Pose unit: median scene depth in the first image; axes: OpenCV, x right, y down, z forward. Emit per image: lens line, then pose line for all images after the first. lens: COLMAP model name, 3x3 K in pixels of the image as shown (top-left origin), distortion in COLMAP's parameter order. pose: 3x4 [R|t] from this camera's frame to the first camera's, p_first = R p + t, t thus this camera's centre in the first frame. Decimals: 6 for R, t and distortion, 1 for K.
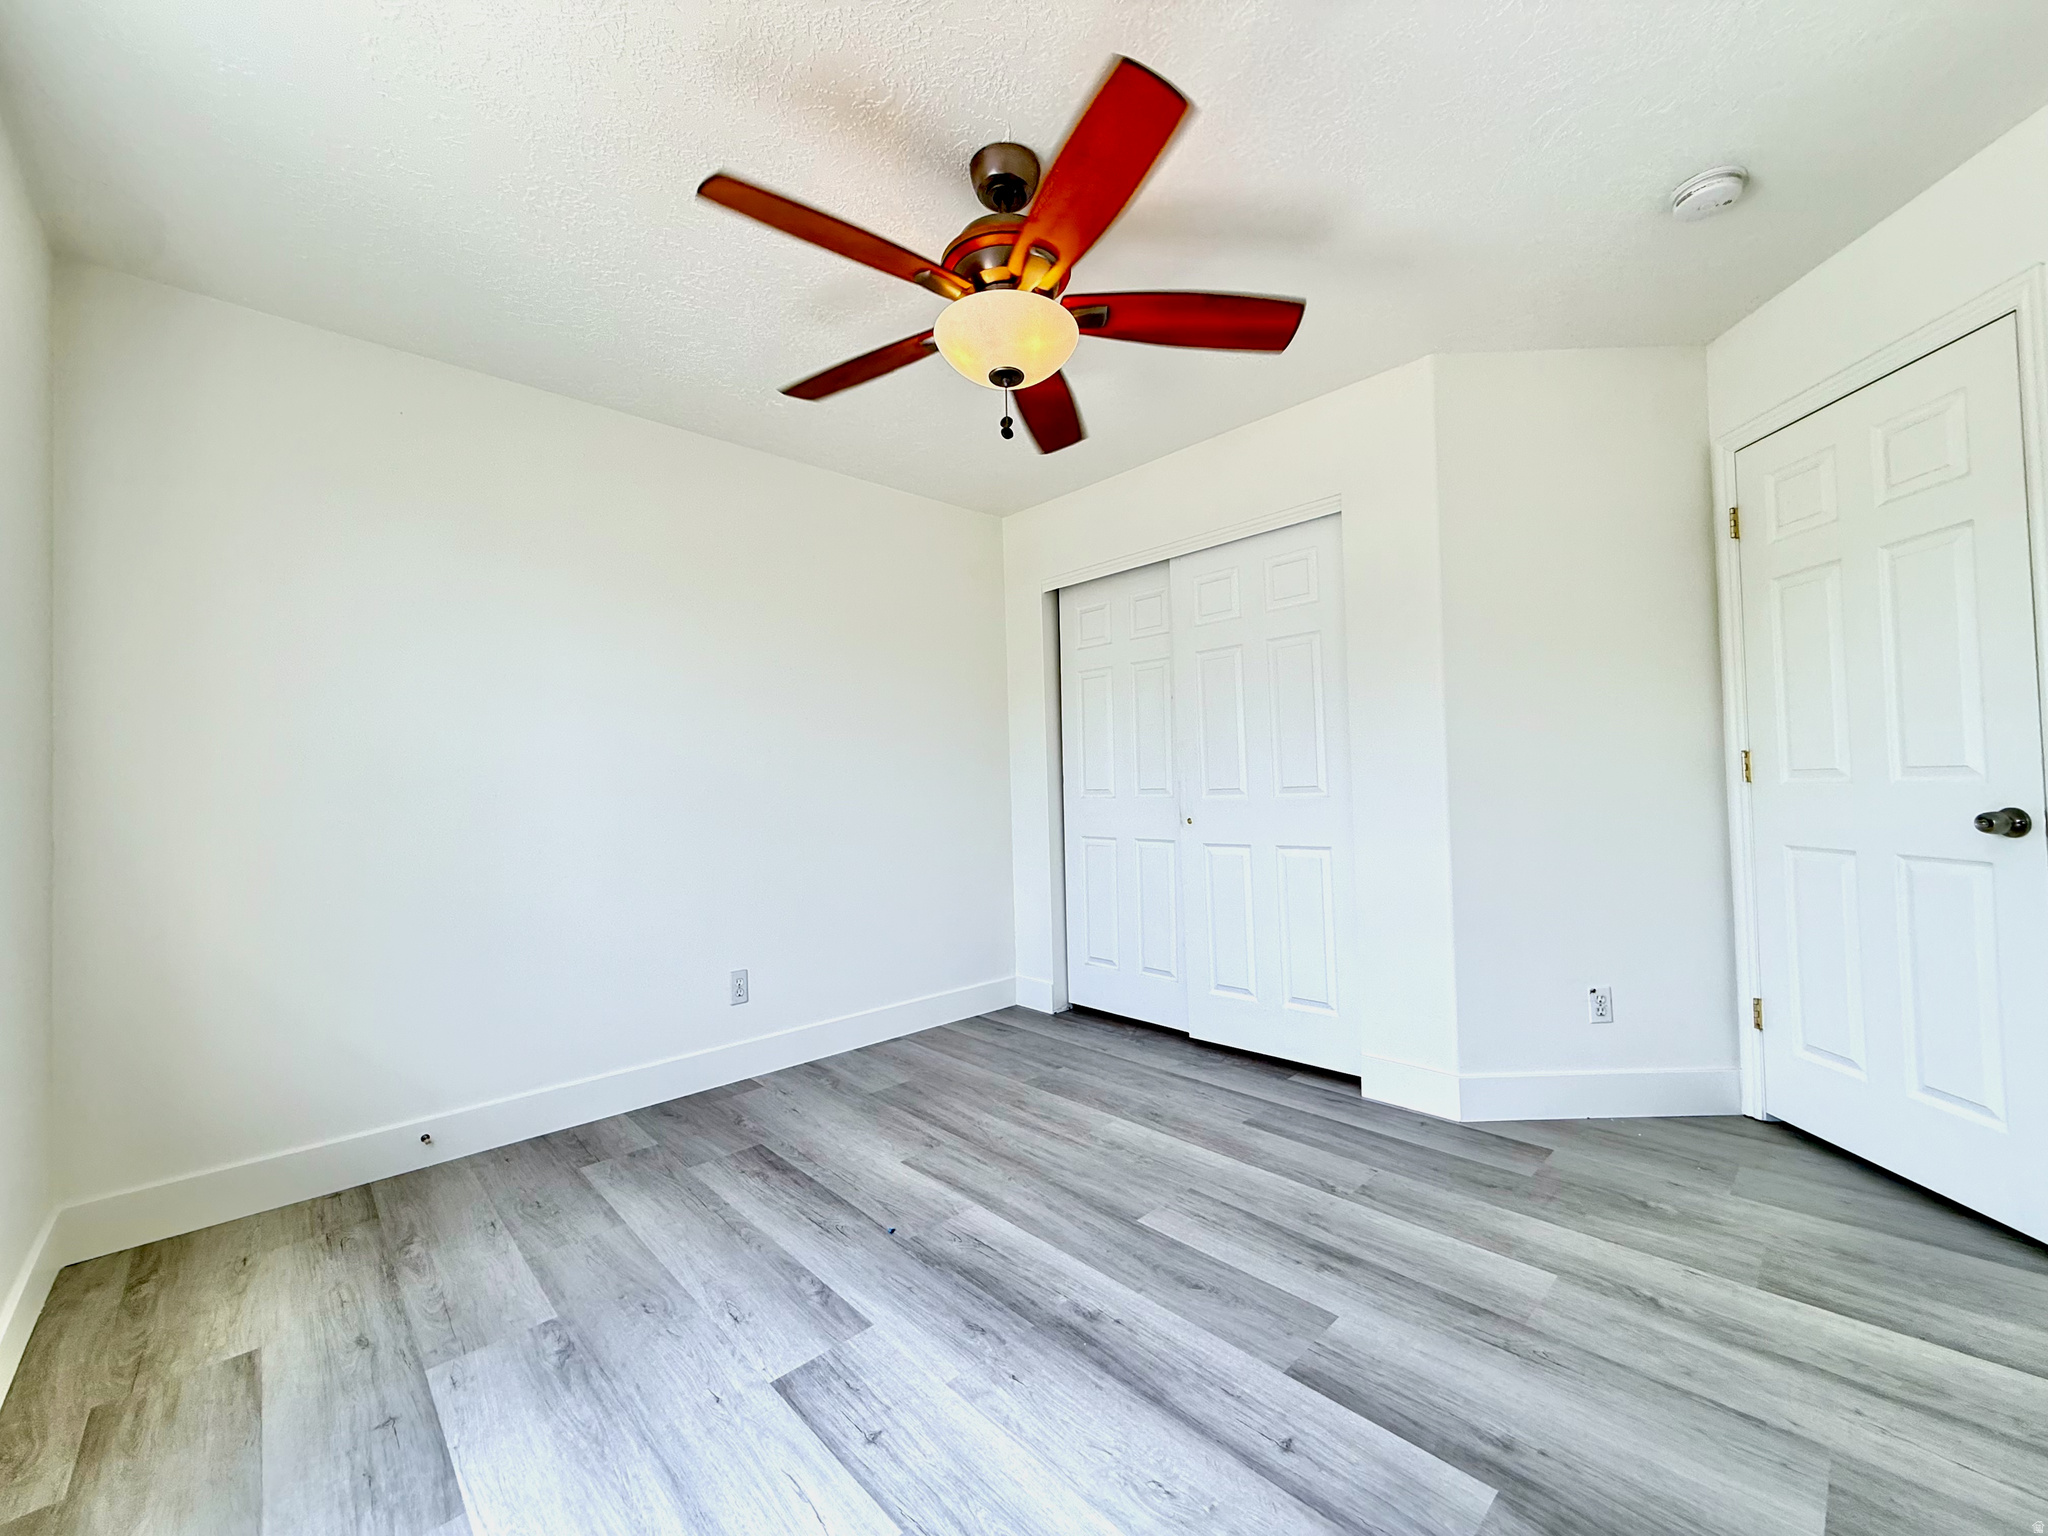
lens RADIAL K [[816.6, 0, 1024.0], [0, 816.6, 768.0], [0, 0, 1]] dist [-0.001073, 0.000056]
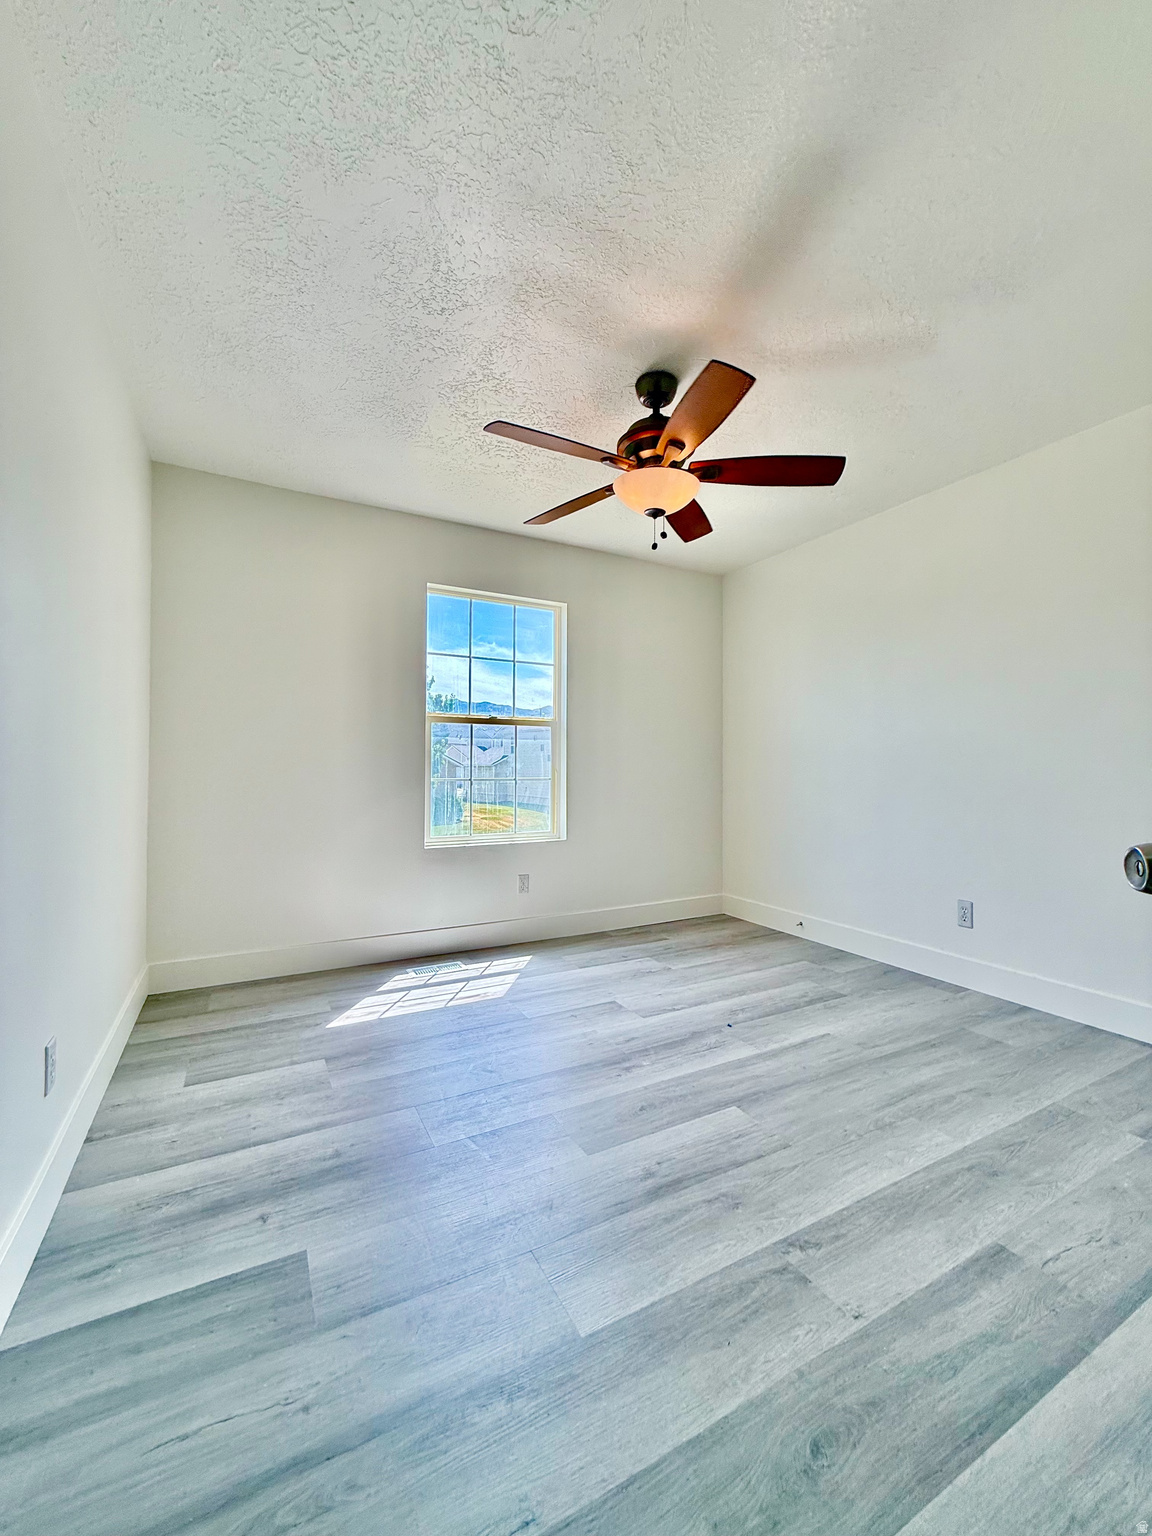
lens RADIAL K [[612.4, 0, 587.6], [0, 612.4, 762.8], [0, 0, 1]] dist [-0.001073, 0.000056]
pose [[-0.246245, 0.015908, -0.969077, 0.977441], [0.028755, 0.999545, 0.009102, 0.006177], [0.968781, -0.025624, -0.246590, 0.907752]]
